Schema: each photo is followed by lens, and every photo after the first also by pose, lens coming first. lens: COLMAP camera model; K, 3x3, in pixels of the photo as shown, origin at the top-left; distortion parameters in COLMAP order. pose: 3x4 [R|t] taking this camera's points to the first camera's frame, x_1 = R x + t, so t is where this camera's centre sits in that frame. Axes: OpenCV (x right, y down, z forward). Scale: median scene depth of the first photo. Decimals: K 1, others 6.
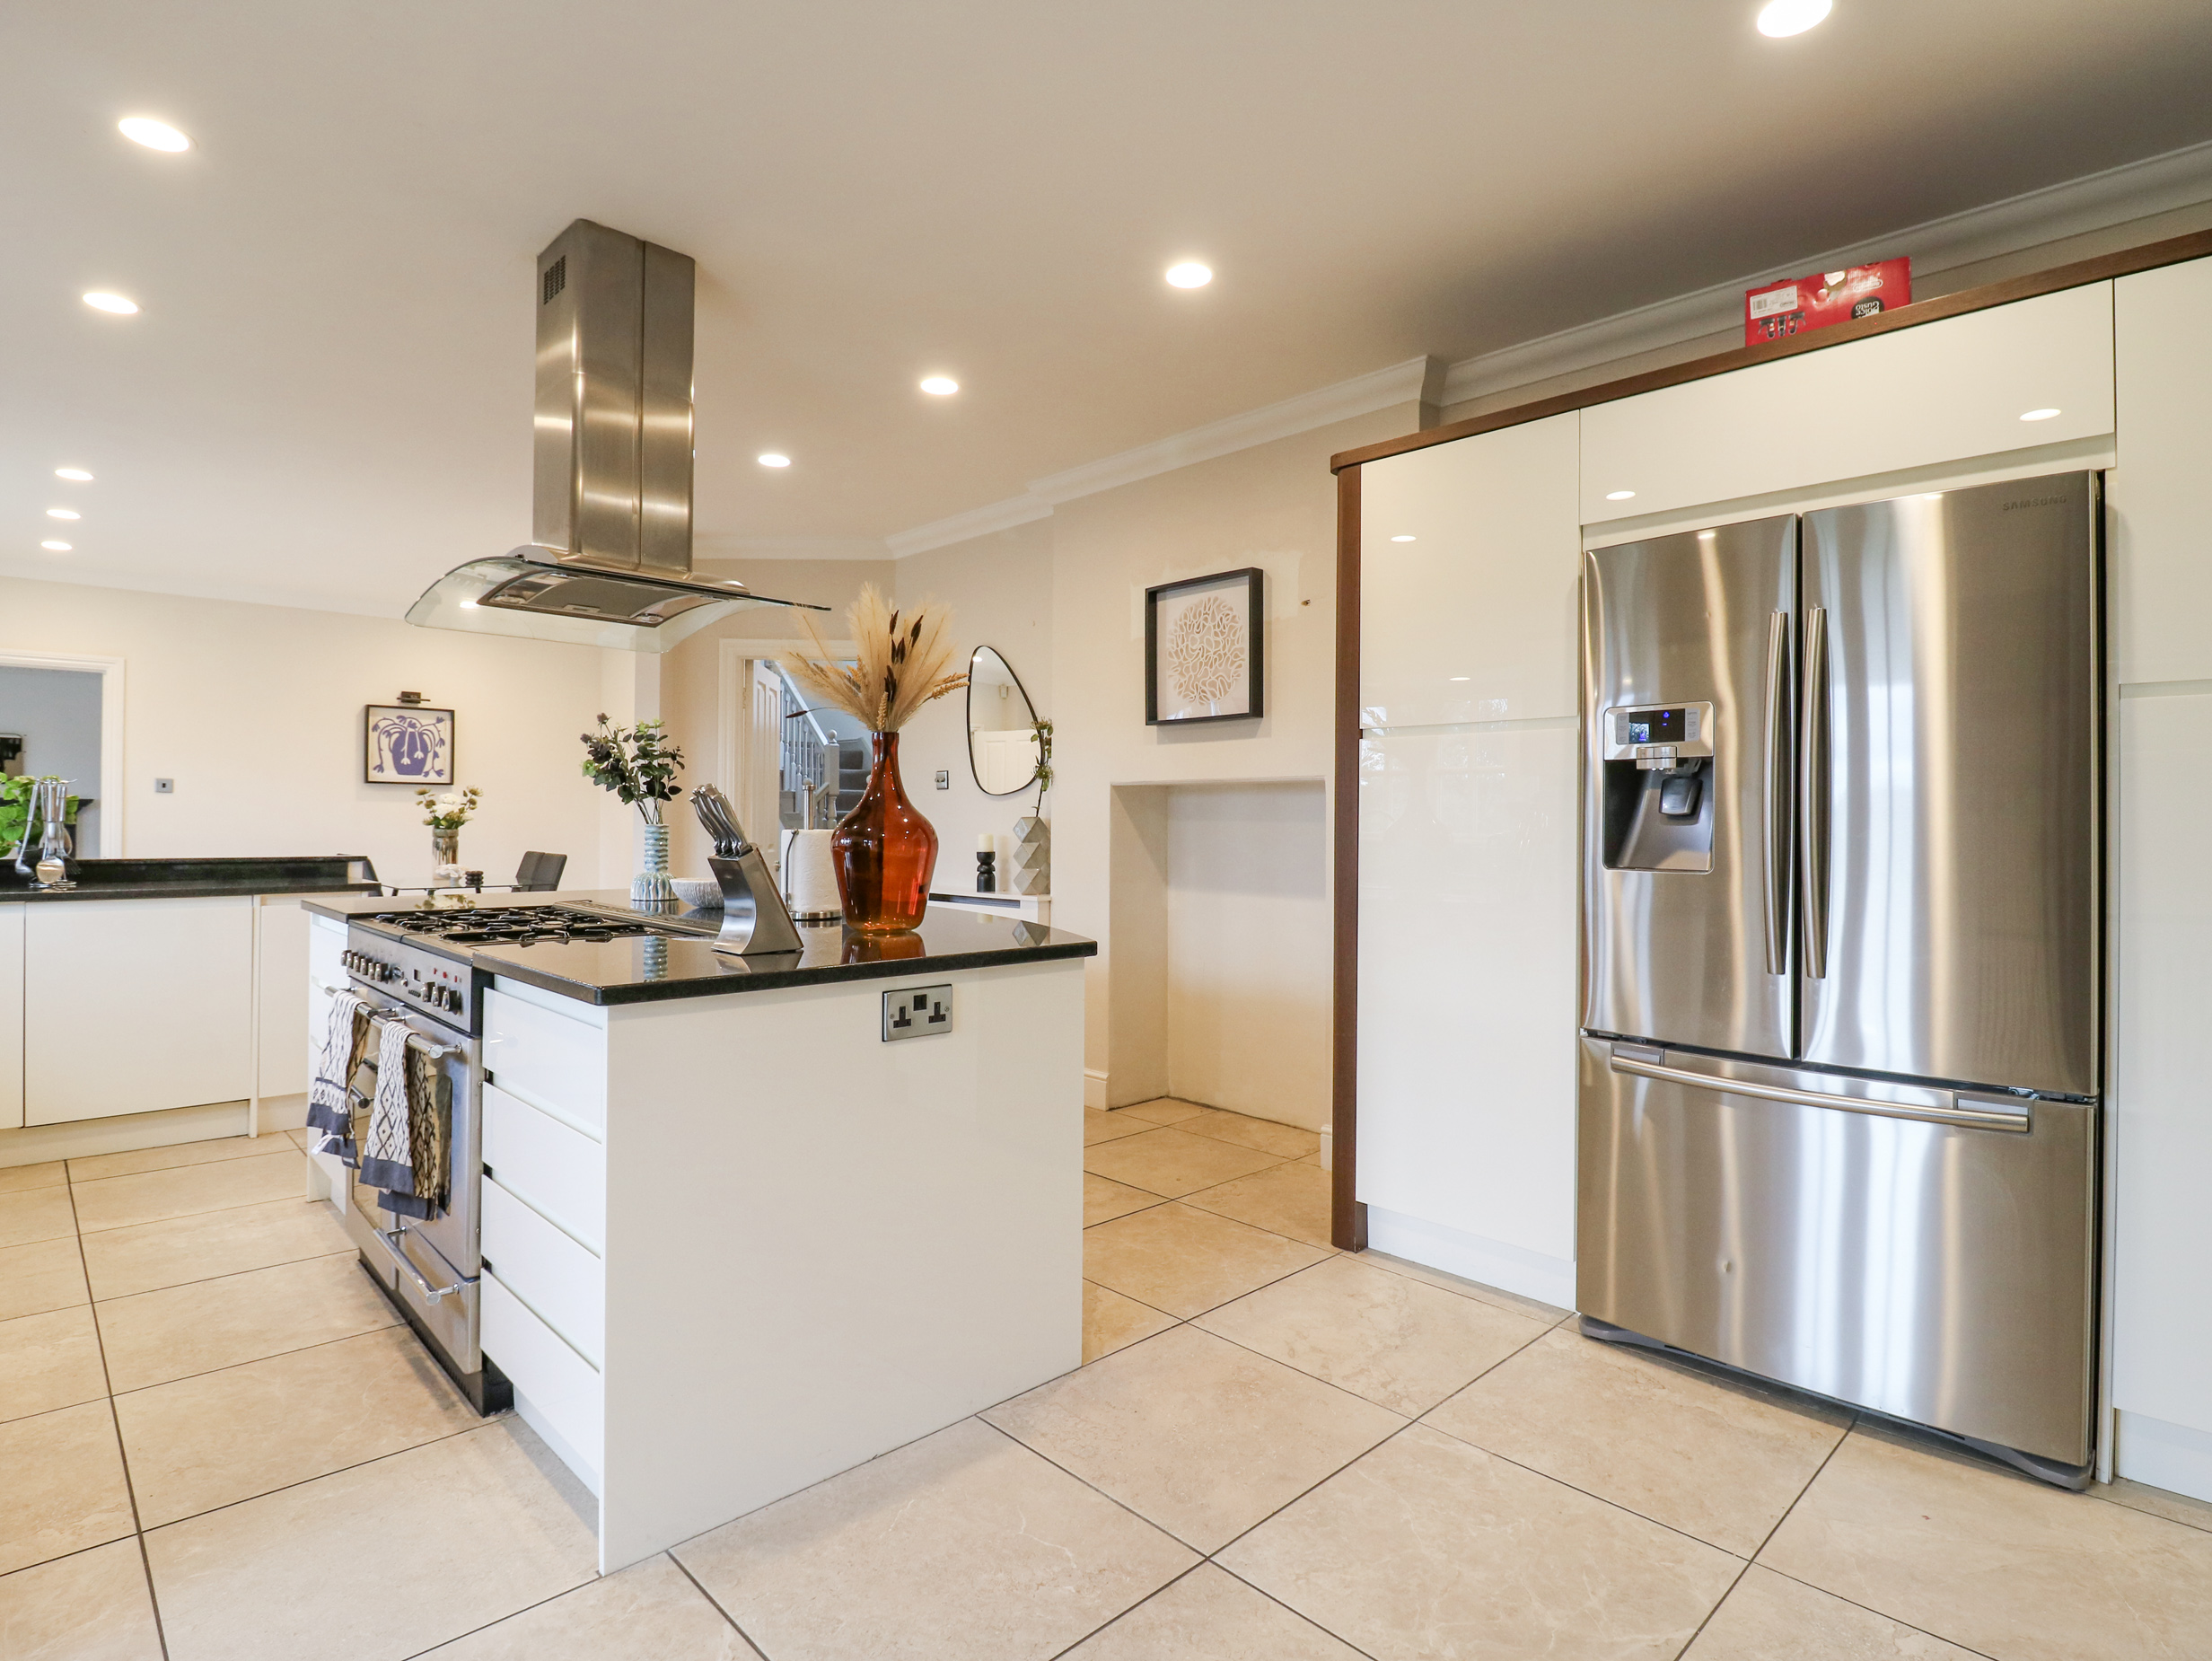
lens RADIAL K [[1150.9, 0, 1126.7], [0, 1150.9, 816.1], [0, 0, 1]] dist [0.010239, -0.021366]
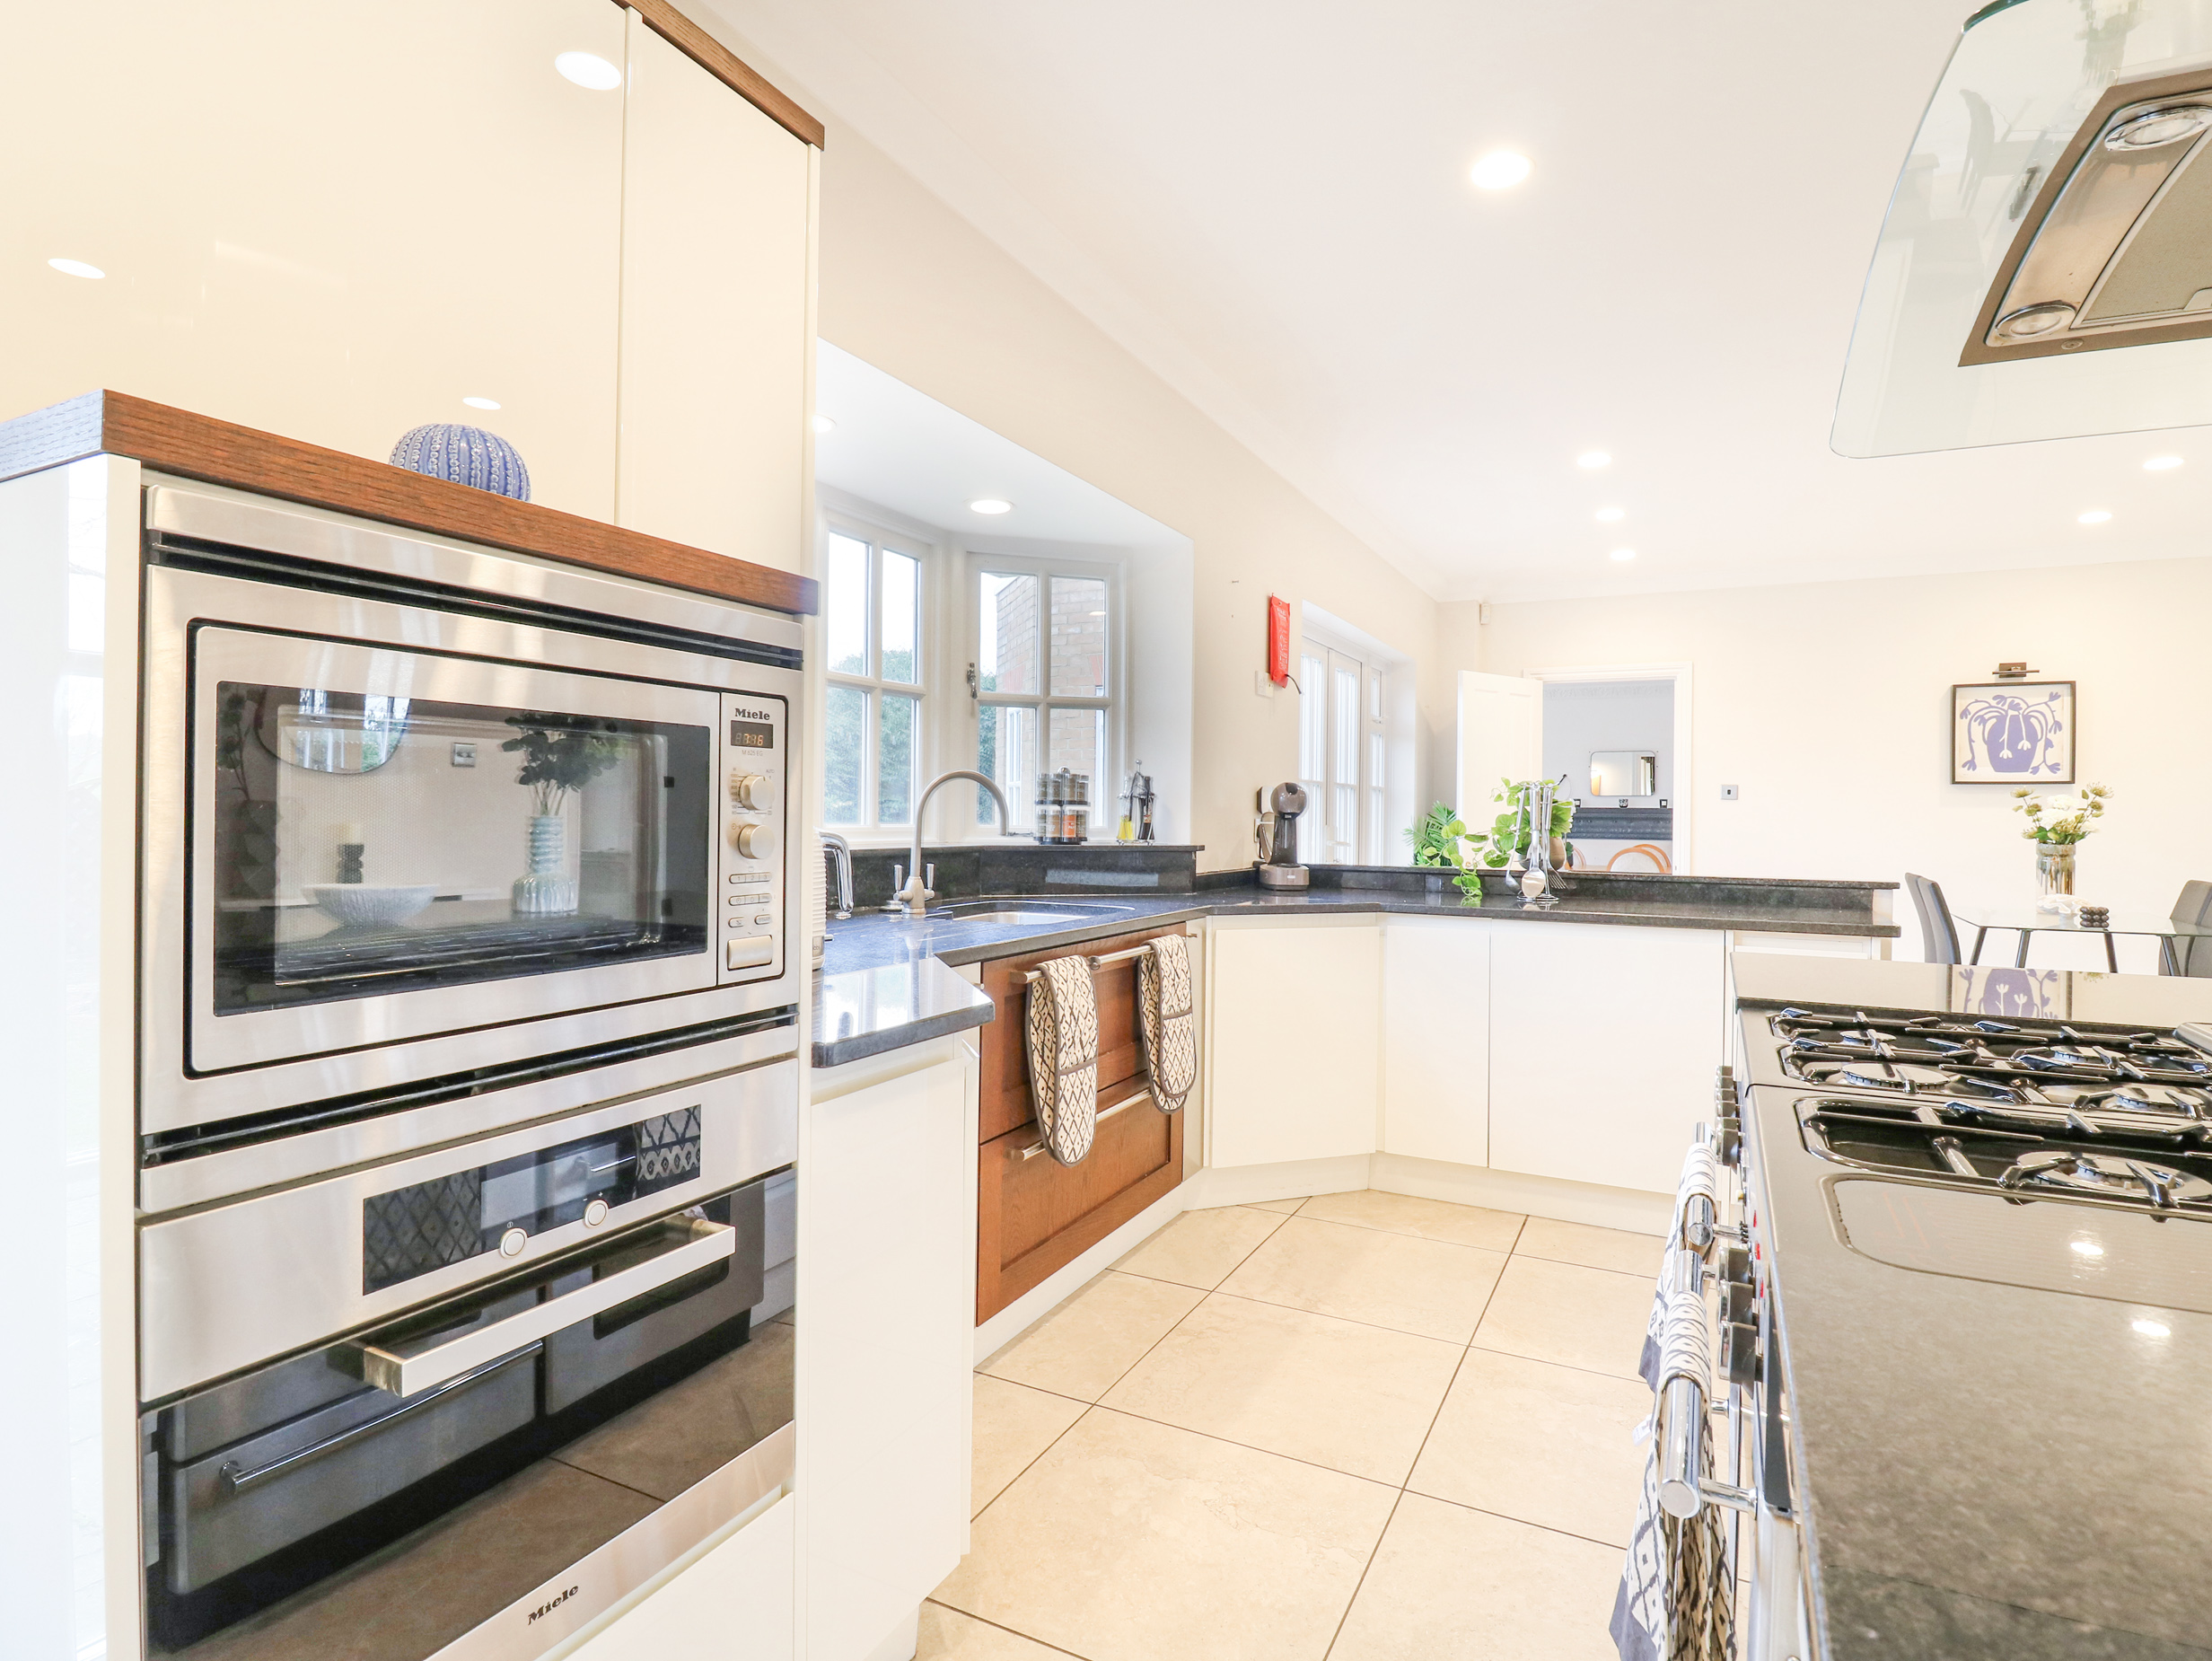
lens RADIAL K [[1150.9, 0, 1126.7], [0, 1150.9, 816.1], [0, 0, 1]] dist [0.010239, -0.021366]
pose [[0.320329, -0.003895, -0.947298, -0.102315], [-0.004246, 0.999976, -0.005548, 0.000000], [0.947297, 0.005800, 0.320304, 0.229470]]
